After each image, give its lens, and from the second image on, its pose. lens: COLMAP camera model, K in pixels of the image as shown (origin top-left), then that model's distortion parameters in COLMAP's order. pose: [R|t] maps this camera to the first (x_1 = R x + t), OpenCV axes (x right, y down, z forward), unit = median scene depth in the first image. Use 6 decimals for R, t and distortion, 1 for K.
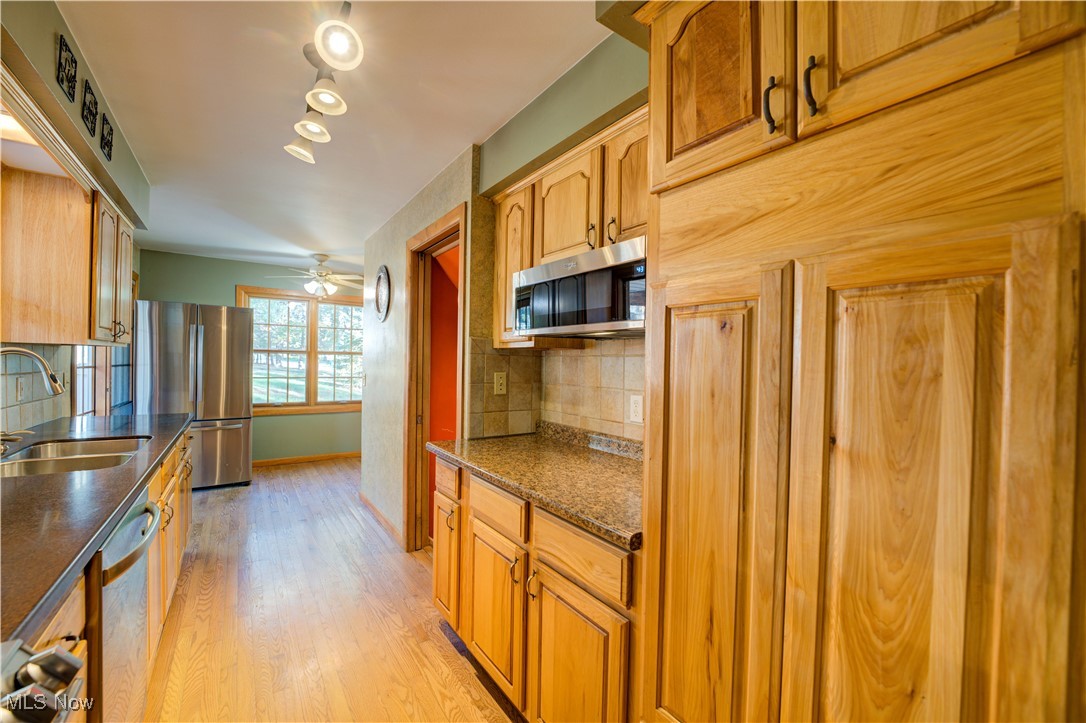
lens RADIAL K [[436.9, 0, 540.1], [0, 436.9, 362.8], [0, 0, 1]] dist [-0.034443, 0.006107]
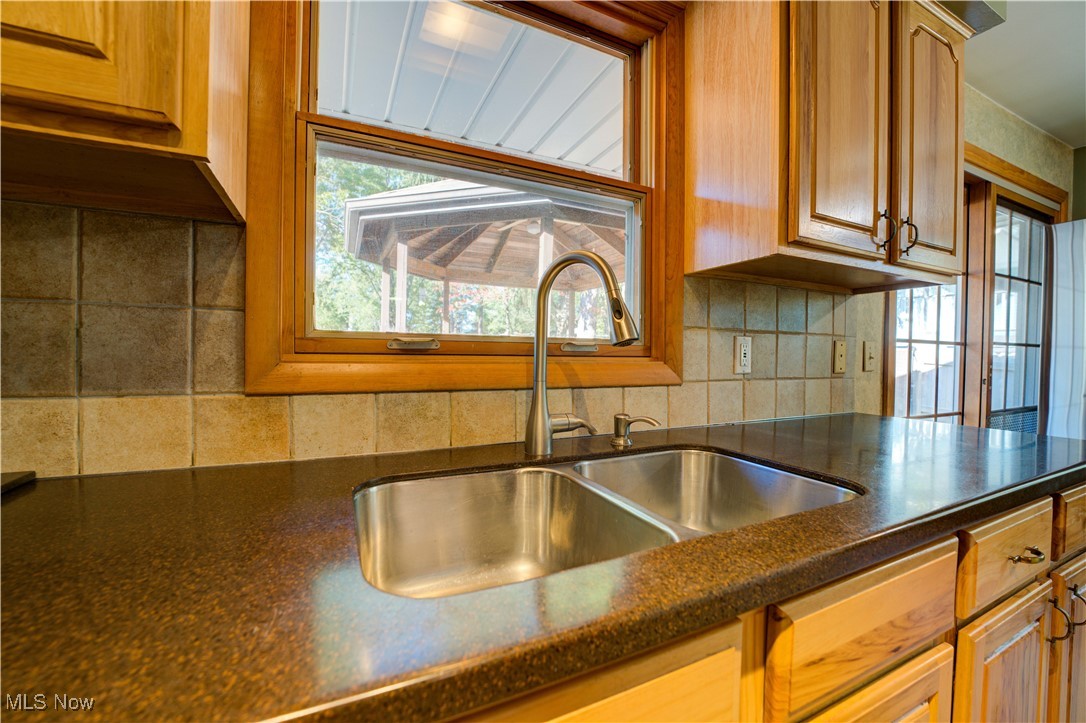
lens RADIAL K [[436.9, 0, 540.1], [0, 436.9, 362.8], [0, 0, 1]] dist [-0.034443, 0.006107]
pose [[-0.156824, -0.006903, -0.987603, -0.280146], [-0.014357, 0.999886, -0.004709, 0.040441], [0.987522, 0.013441, -0.156905, 0.404901]]
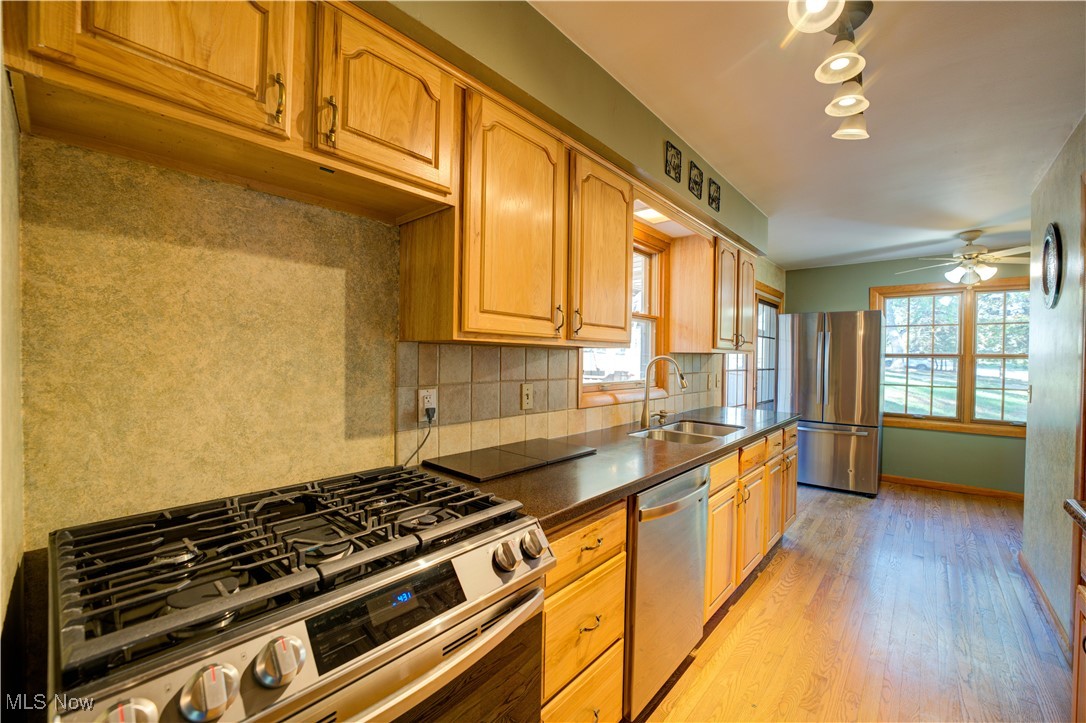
lens RADIAL K [[436.9, 0, 540.1], [0, 436.9, 362.8], [0, 0, 1]] dist [-0.034443, 0.006107]
pose [[0.228503, -0.004469, -0.973533, 0.074009], [-0.009740, 0.999929, -0.006876, 0.001643], [0.973494, 0.011053, 0.228444, 0.077309]]
